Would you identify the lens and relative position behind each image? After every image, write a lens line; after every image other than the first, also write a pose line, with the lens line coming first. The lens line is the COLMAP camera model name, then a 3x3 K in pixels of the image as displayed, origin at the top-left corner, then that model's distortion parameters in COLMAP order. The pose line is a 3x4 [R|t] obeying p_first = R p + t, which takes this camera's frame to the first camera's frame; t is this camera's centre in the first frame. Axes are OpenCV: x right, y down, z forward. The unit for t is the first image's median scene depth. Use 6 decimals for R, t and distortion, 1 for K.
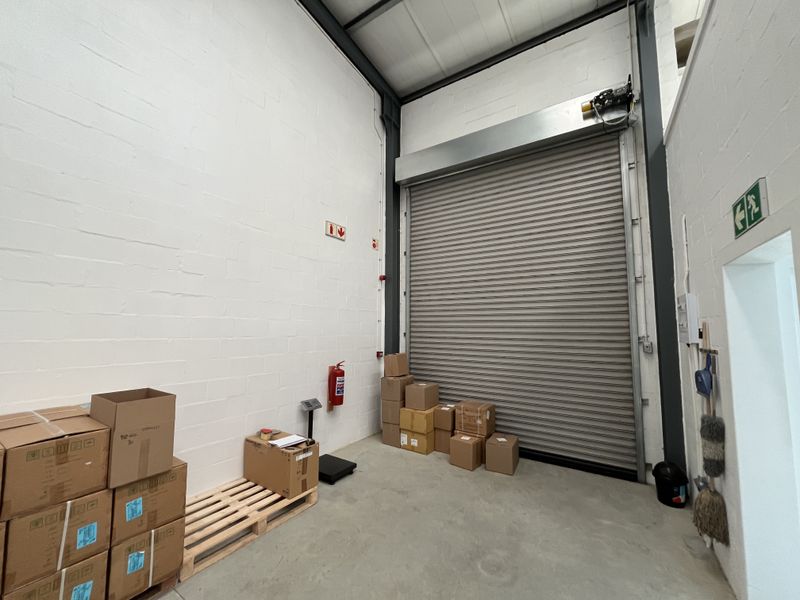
lens RADIAL K [[324.6, 0, 396.3], [0, 324.6, 299.7], [0, 0, 1]] dist [0.000202, -0.000199]
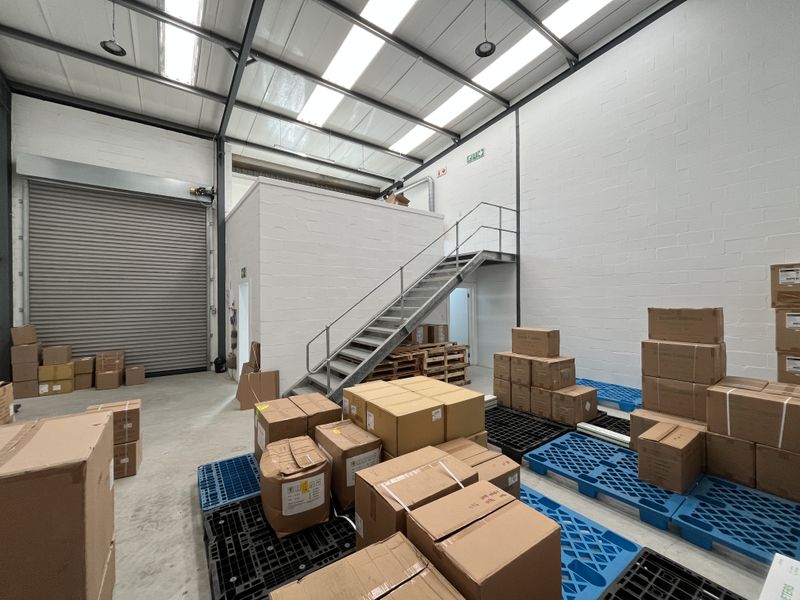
lens RADIAL K [[324.6, 0, 396.3], [0, 324.6, 299.7], [0, 0, 1]] dist [0.000202, -0.000199]
pose [[0.362954, -0.013278, 0.931712, -0.825364], [-0.077515, 0.996003, 0.044390, -0.119746], [-0.928577, -0.088333, 0.360474, -0.934152]]
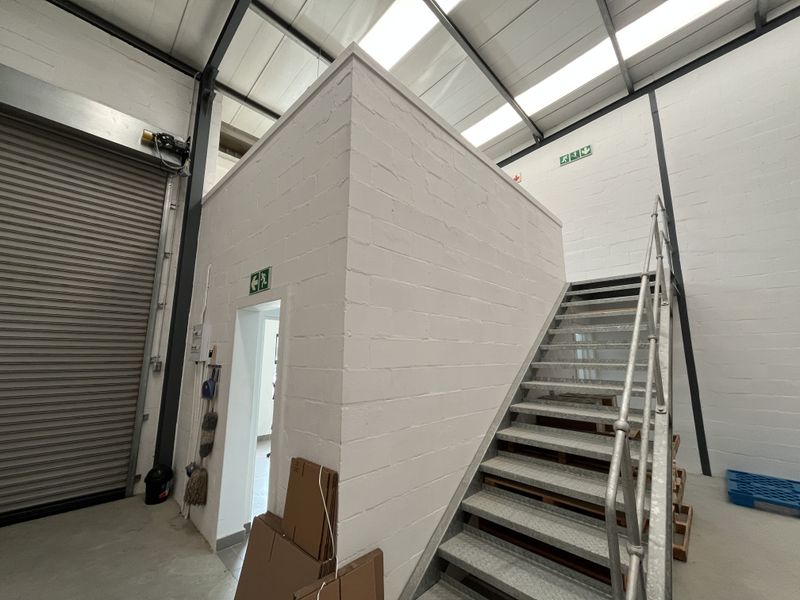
lens RADIAL K [[317.9, 0, 400.3], [0, 317.9, 302.1], [0, 0, 1]] dist [-0.008395, -0.000060]
pose [[0.191858, 0.152119, 0.969562, -0.160671], [-0.090198, 0.986467, -0.136923, -0.000145], [-0.977269, -0.061183, 0.202983, -0.032129]]
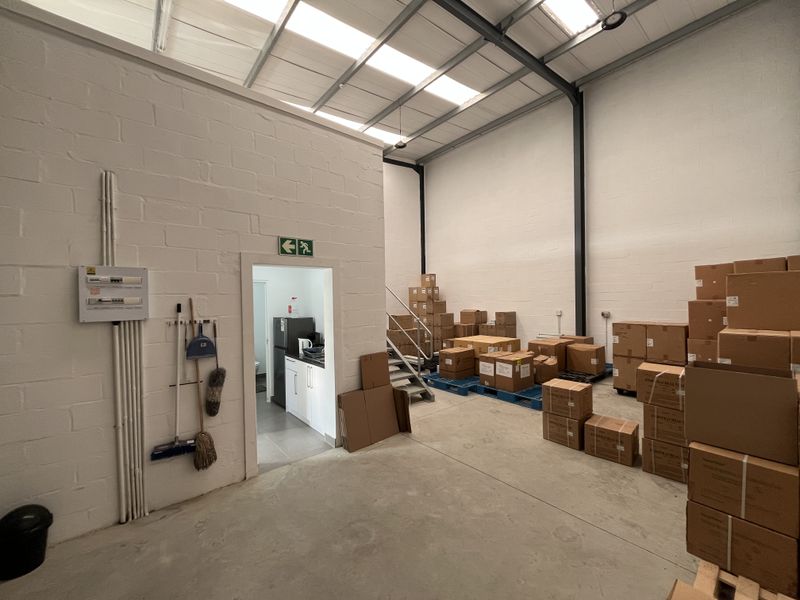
lens RADIAL K [[324.6, 0, 396.3], [0, 324.6, 299.7], [0, 0, 1]] dist [0.000202, -0.000199]
pose [[-0.955663, 0.010157, 0.294286, -0.070731], [-0.014977, 0.996435, -0.083027, 0.101941], [-0.294080, -0.083753, -0.952104, 1.205022]]
